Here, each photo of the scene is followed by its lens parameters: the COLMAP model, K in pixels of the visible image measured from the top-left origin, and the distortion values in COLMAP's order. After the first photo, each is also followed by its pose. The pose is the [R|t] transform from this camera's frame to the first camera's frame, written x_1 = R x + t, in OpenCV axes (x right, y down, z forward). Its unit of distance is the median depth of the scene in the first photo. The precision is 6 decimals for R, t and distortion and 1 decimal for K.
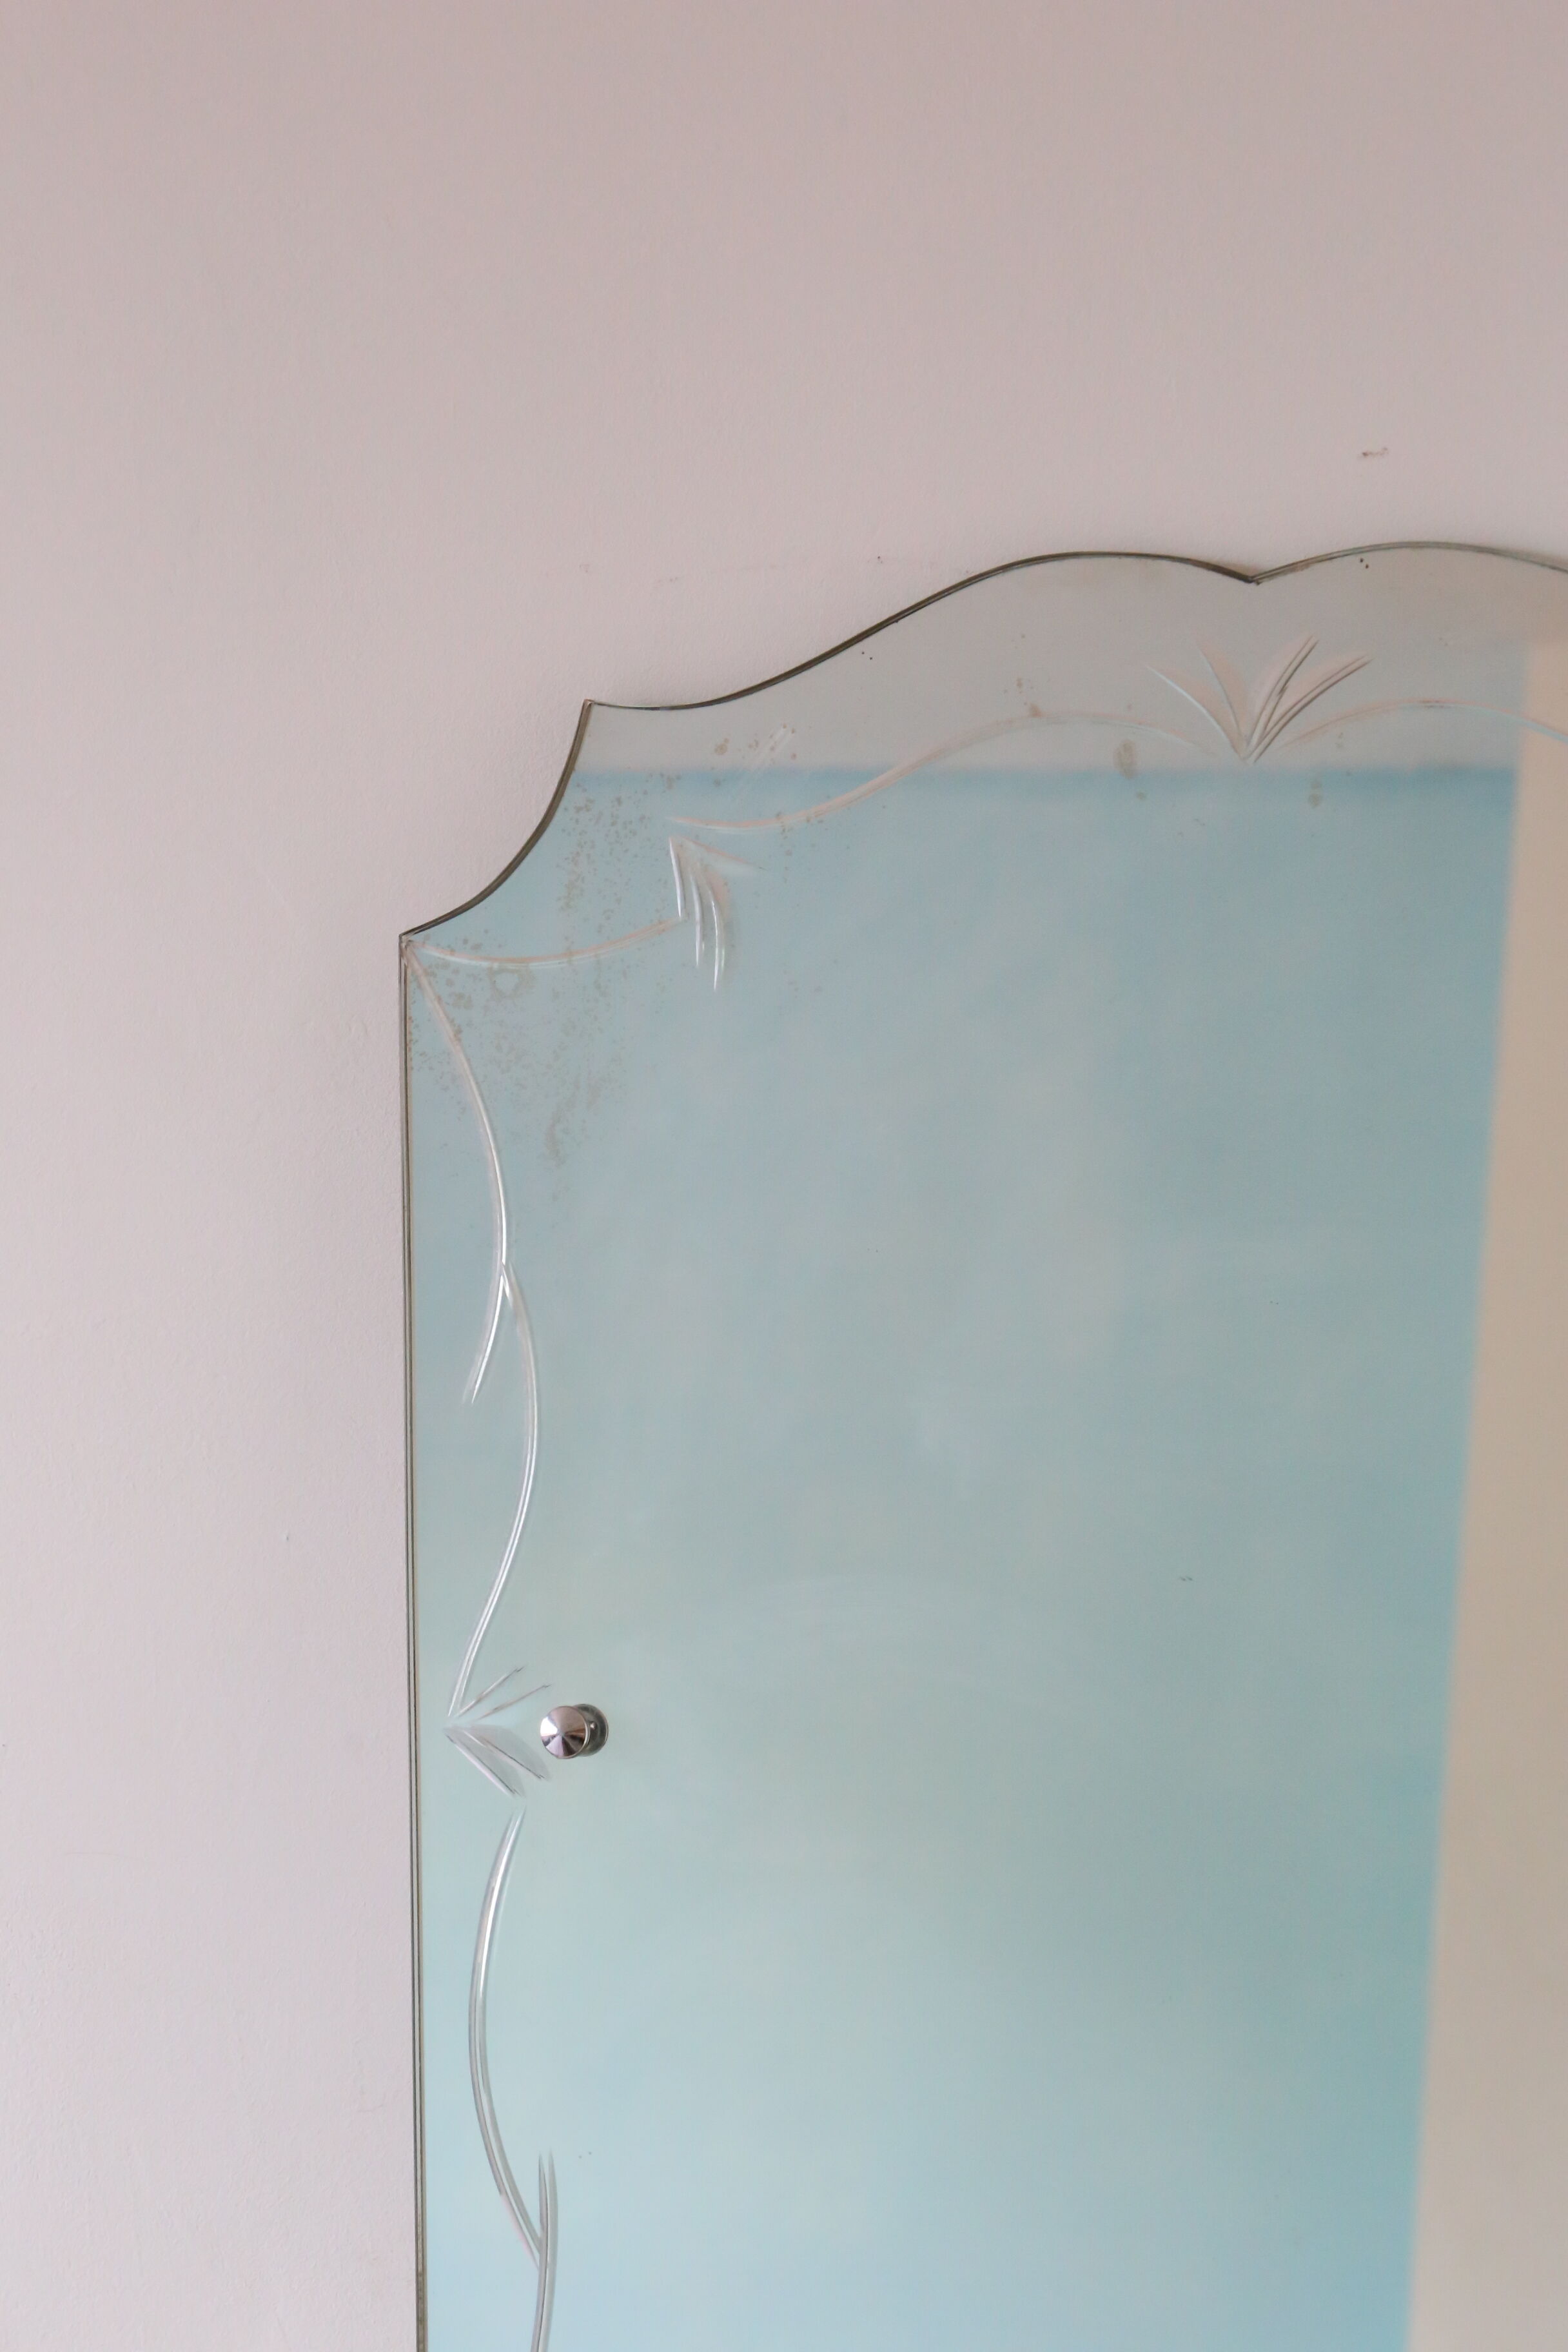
lens RADIAL K [[3892.2, 0, 823.0], [0, 3892.2, 1200.2], [0, 0, 1]] dist [0.151118, 0.000000]
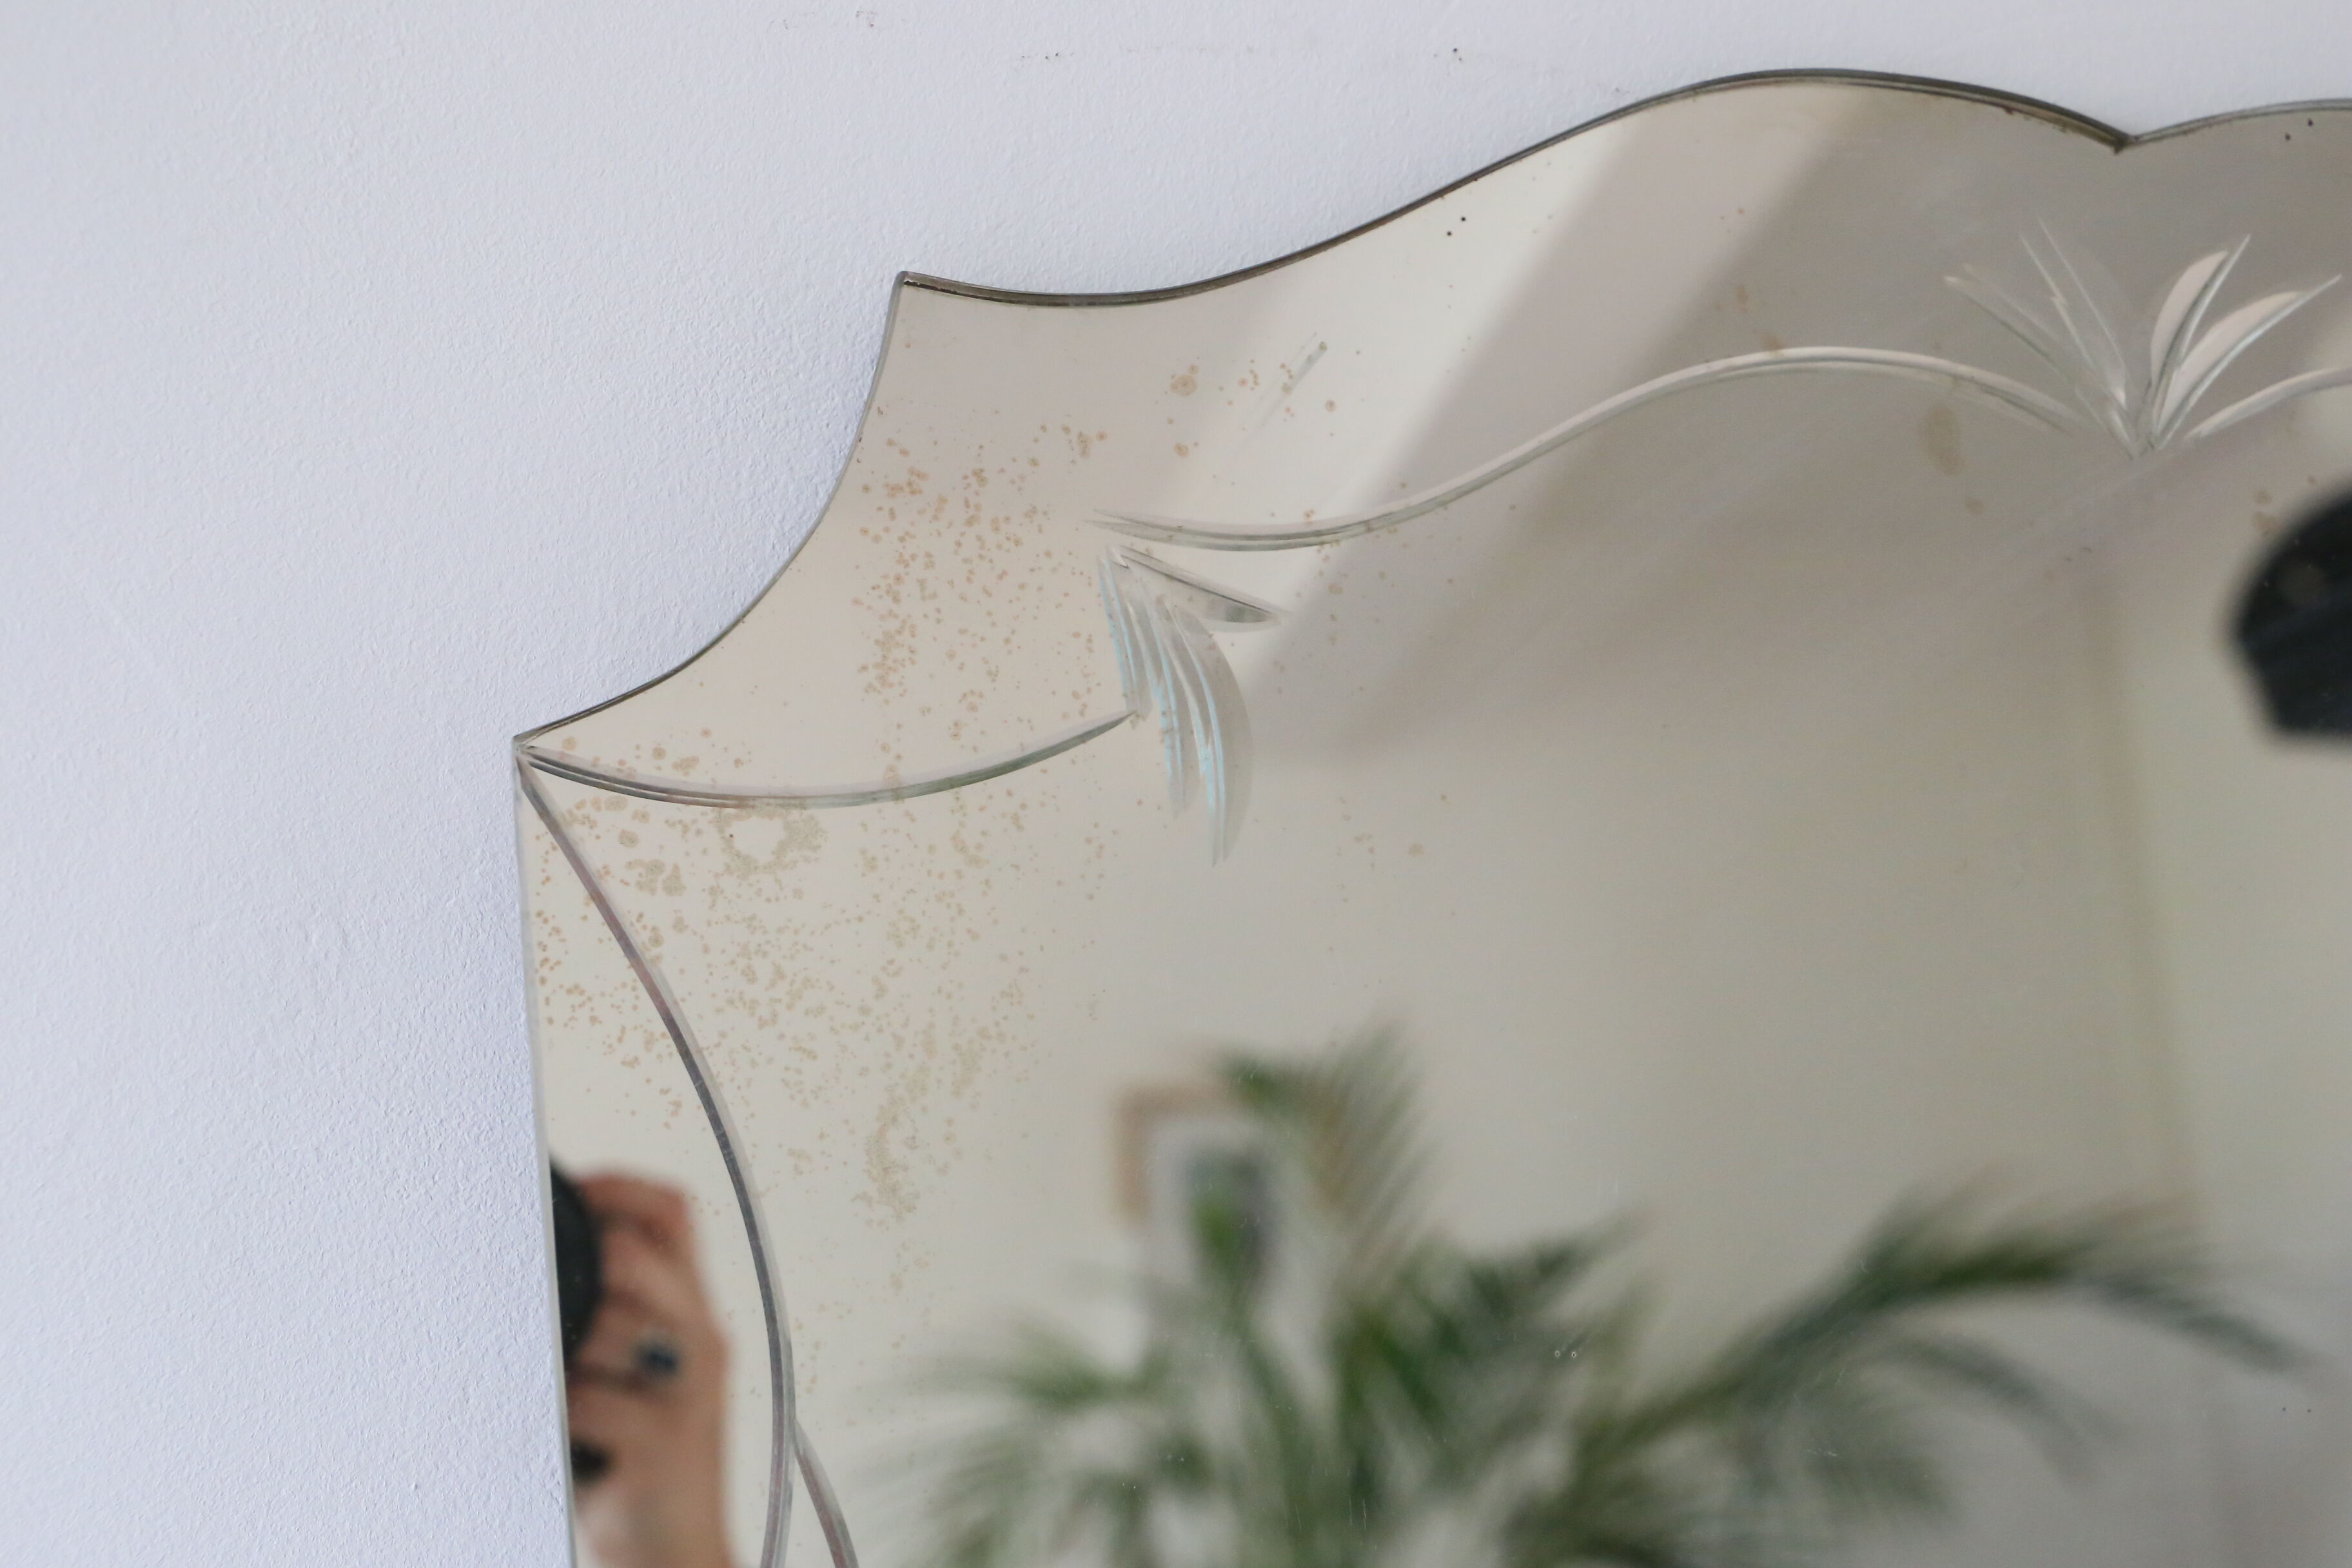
lens RADIAL K [[3577.5, 0, 1191.2], [0, 3577.5, 772.7], [0, 0, 1]] dist [-0.003229, 0.000000]
pose [[0.842113, 0.004463, 0.539282, -0.277822], [0.027274, 0.998334, -0.050852, -0.040298], [-0.538610, 0.057532, 0.840589, 0.602556]]
